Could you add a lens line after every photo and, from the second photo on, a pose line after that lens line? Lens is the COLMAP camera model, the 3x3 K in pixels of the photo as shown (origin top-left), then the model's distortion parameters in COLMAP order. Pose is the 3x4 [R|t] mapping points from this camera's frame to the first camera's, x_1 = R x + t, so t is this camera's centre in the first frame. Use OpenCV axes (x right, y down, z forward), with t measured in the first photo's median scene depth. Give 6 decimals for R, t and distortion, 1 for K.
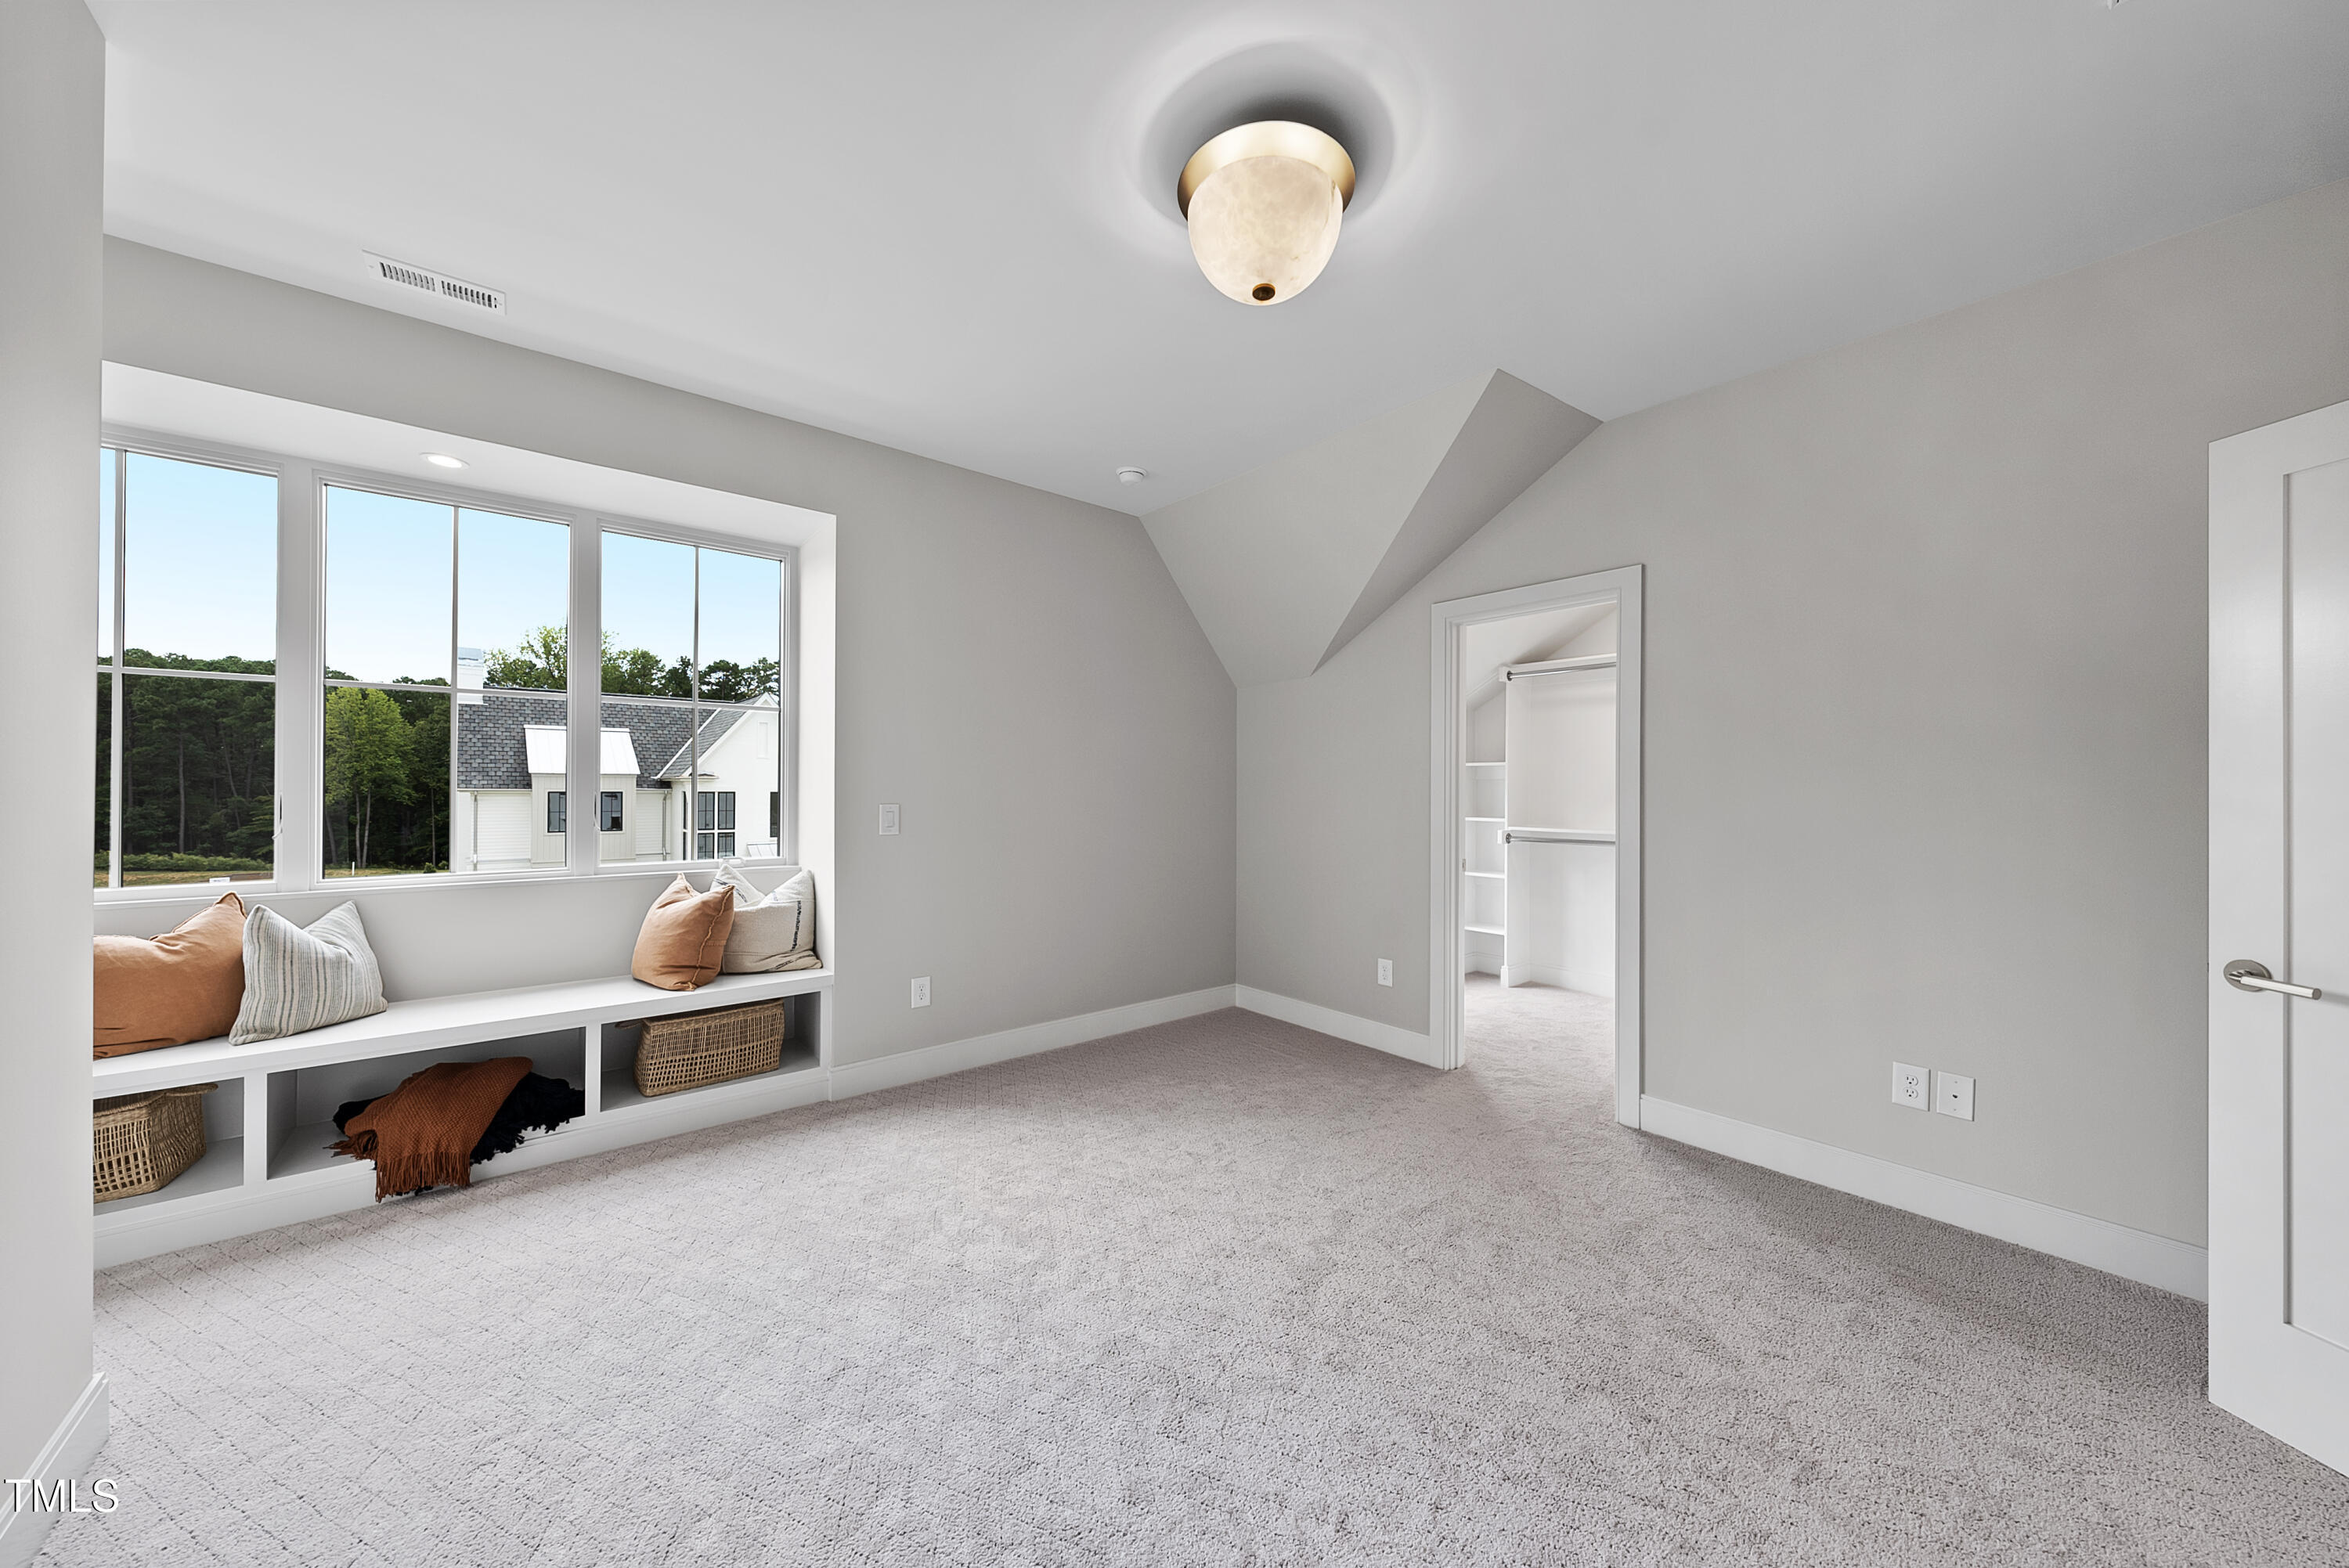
lens RADIAL K [[805.2, 0, 1175.6], [0, 805.2, 781.6], [0, 0, 1]] dist [-0.000140, 0.000010]
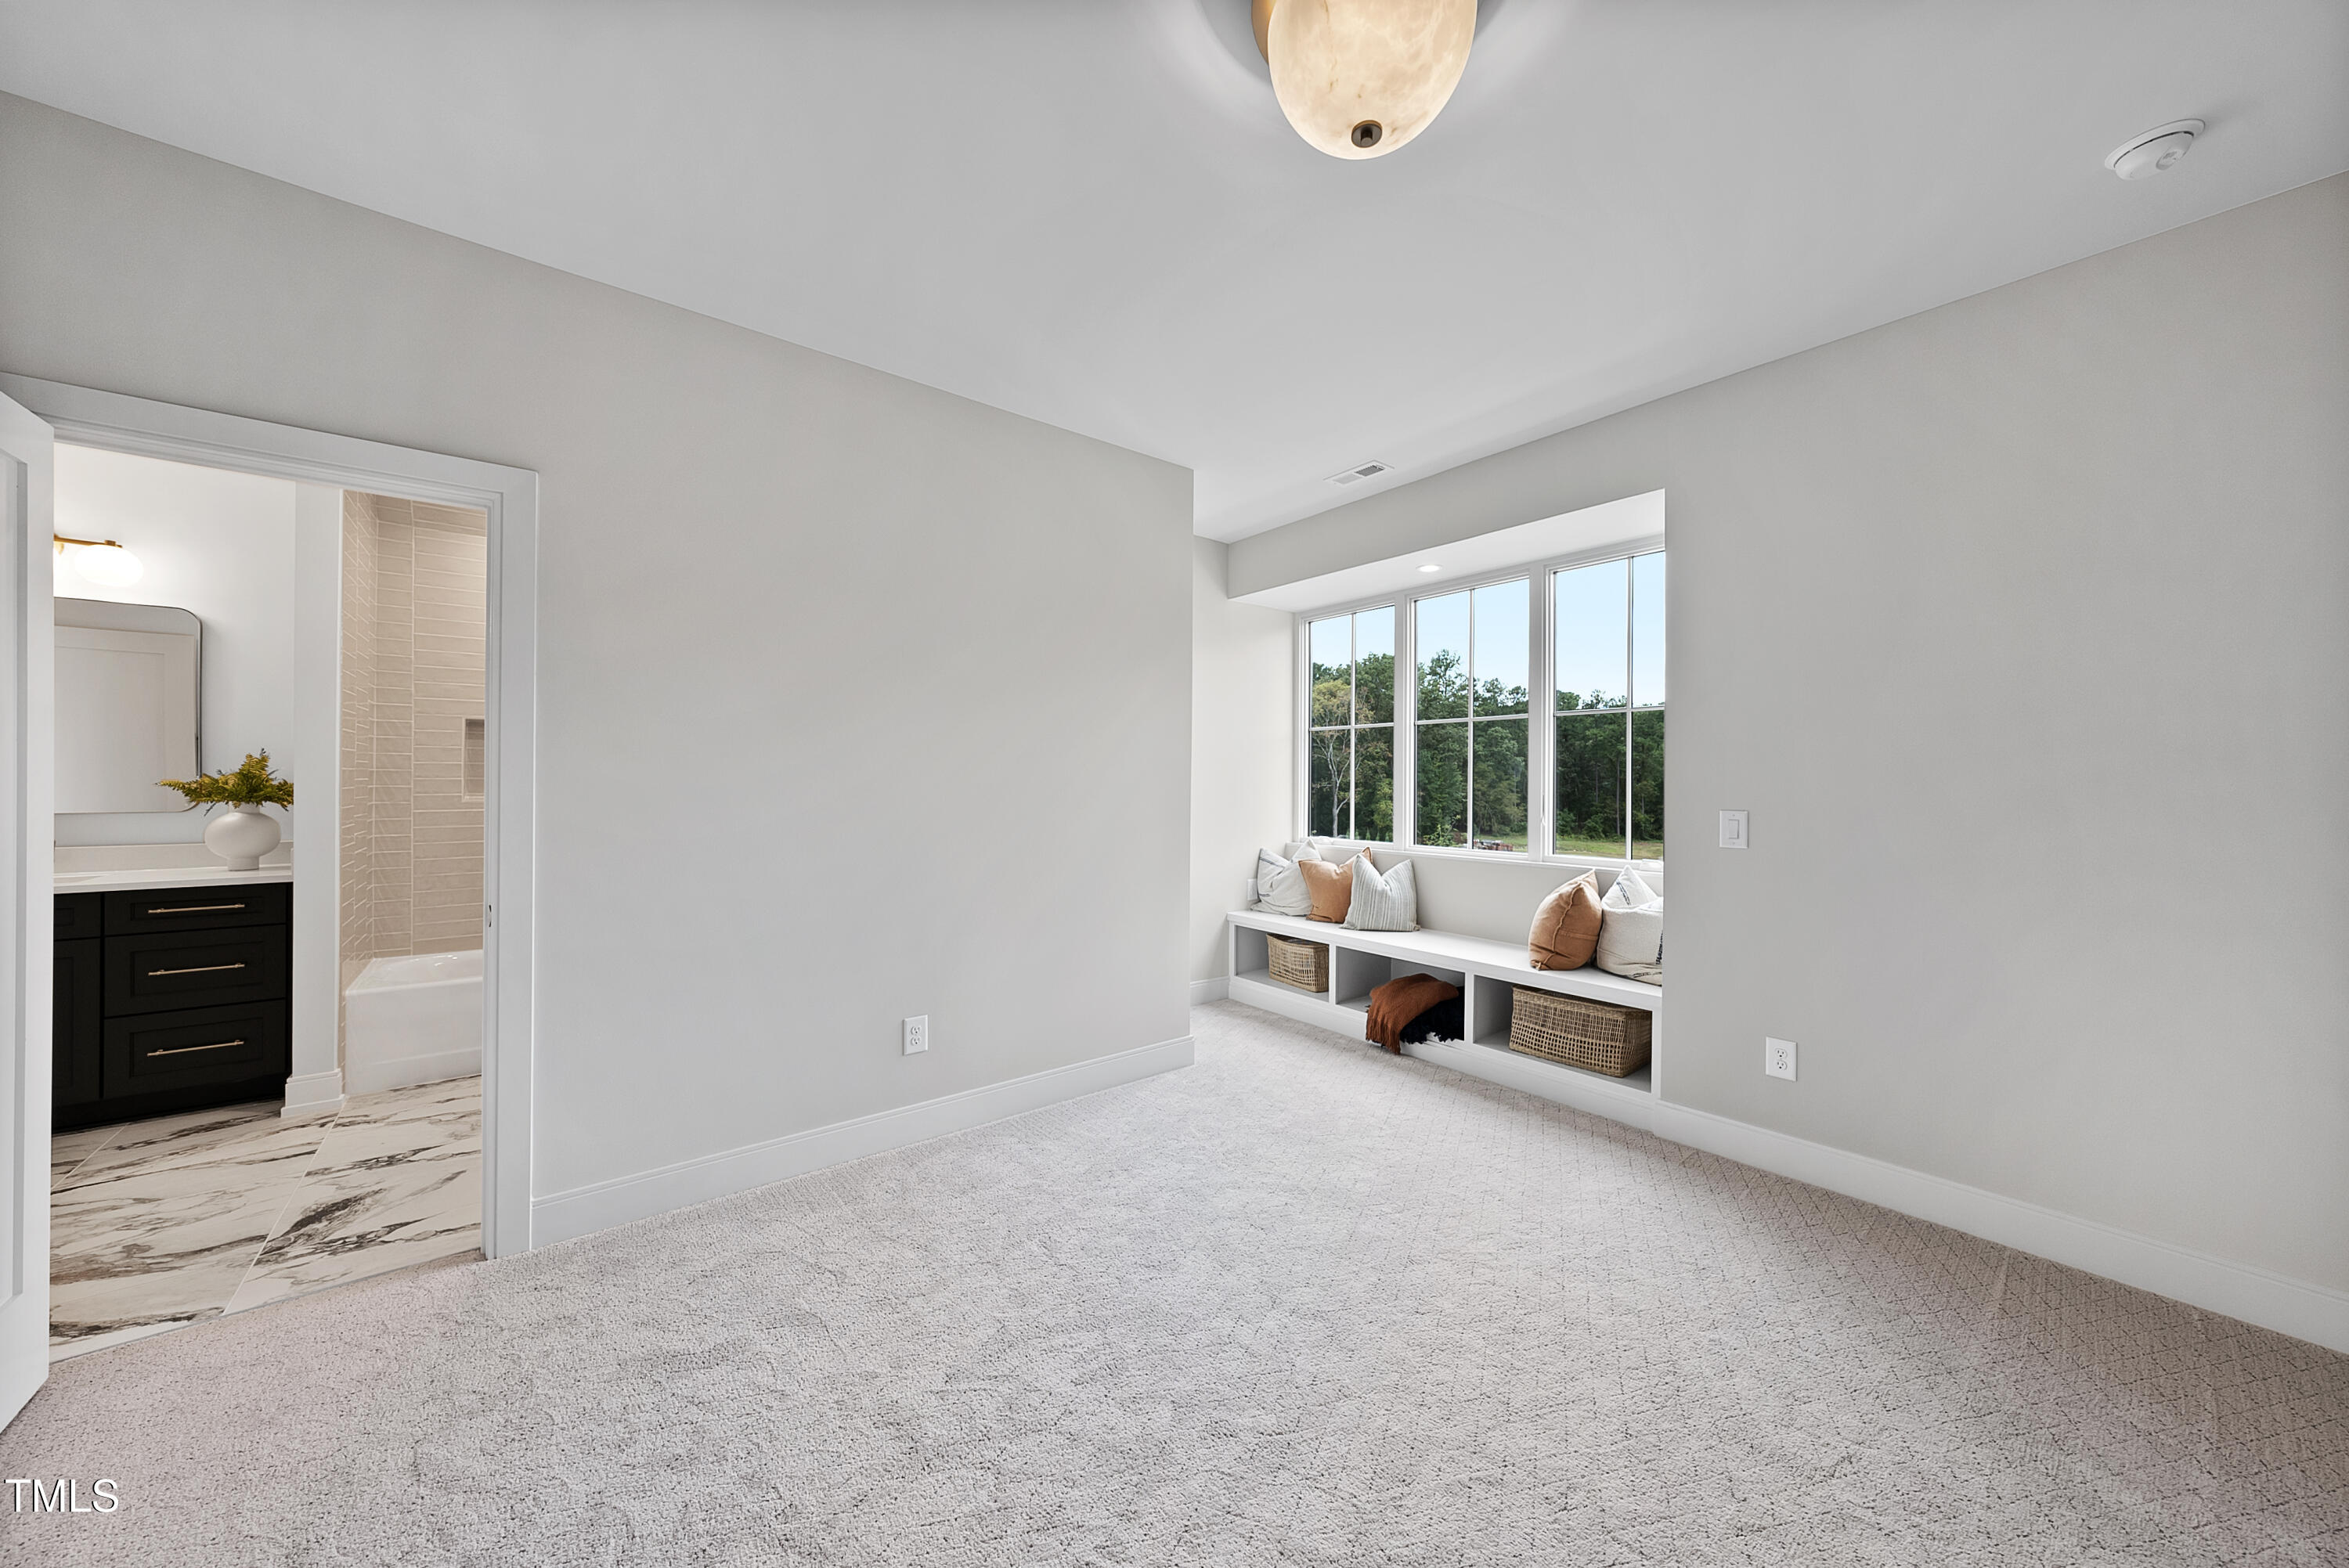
lens RADIAL K [[805.2, 0, 1175.6], [0, 805.2, 781.6], [0, 0, 1]] dist [-0.000140, 0.000010]
pose [[-0.009265, -0.006446, -0.999936, 0.547030], [0.000696, 0.999979, -0.006452, 0.004085], [0.999957, -0.000755, -0.009260, 0.523660]]
